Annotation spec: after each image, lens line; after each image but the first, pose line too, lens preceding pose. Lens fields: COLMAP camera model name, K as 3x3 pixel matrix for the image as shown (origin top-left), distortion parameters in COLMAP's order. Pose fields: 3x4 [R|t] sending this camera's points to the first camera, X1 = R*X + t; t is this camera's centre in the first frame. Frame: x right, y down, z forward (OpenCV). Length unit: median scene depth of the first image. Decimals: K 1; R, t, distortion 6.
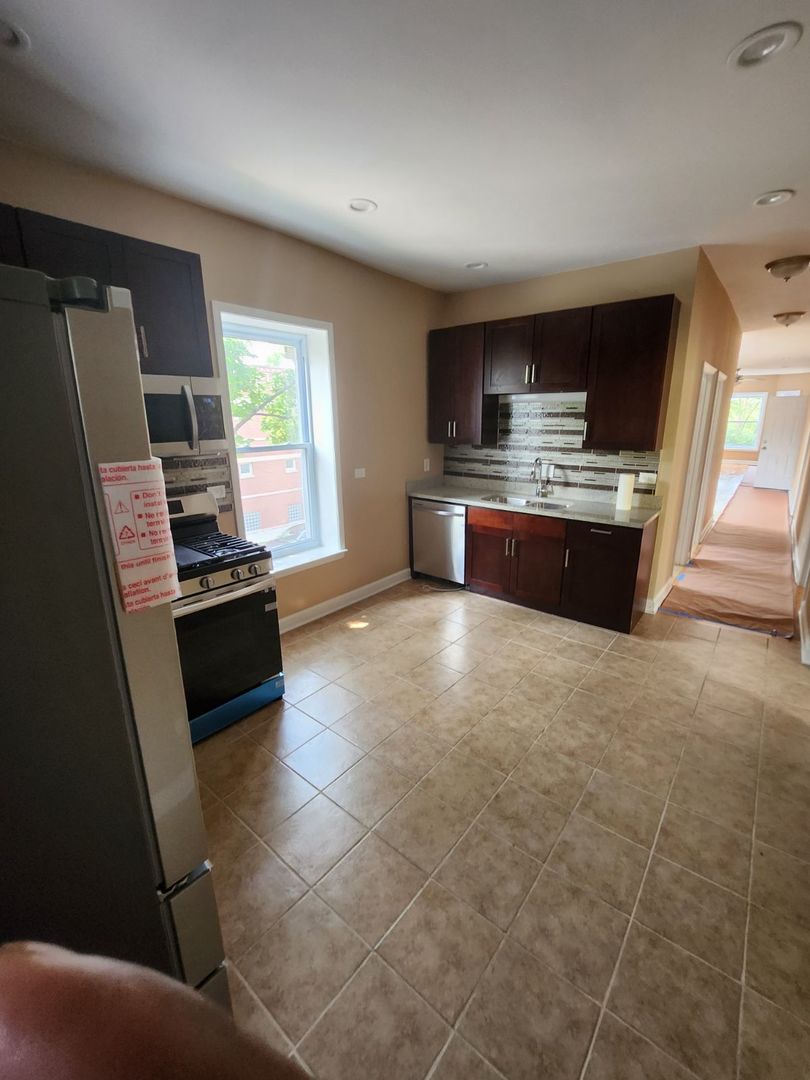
lens RADIAL K [[448.3, 0, 413.8], [0, 448.3, 533.8], [0, 0, 1]] dist [-0.011504, 0.000307]
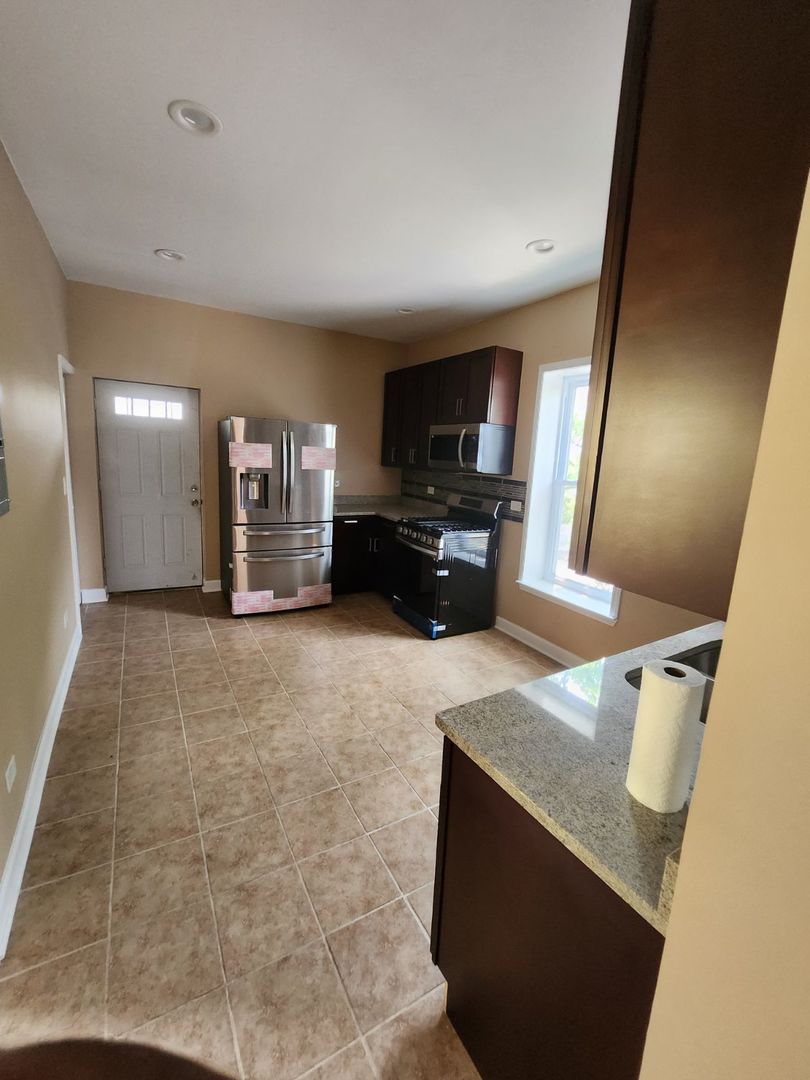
lens RADIAL K [[448.3, 0, 413.8], [0, 448.3, 537.8], [0, 0, 1]] dist [-0.011504, 0.000307]
pose [[-0.342003, 0.170883, -0.924031, 1.187975], [-0.292477, 0.915127, 0.277488, -0.372965], [0.893023, 0.365160, -0.262997, 1.430259]]
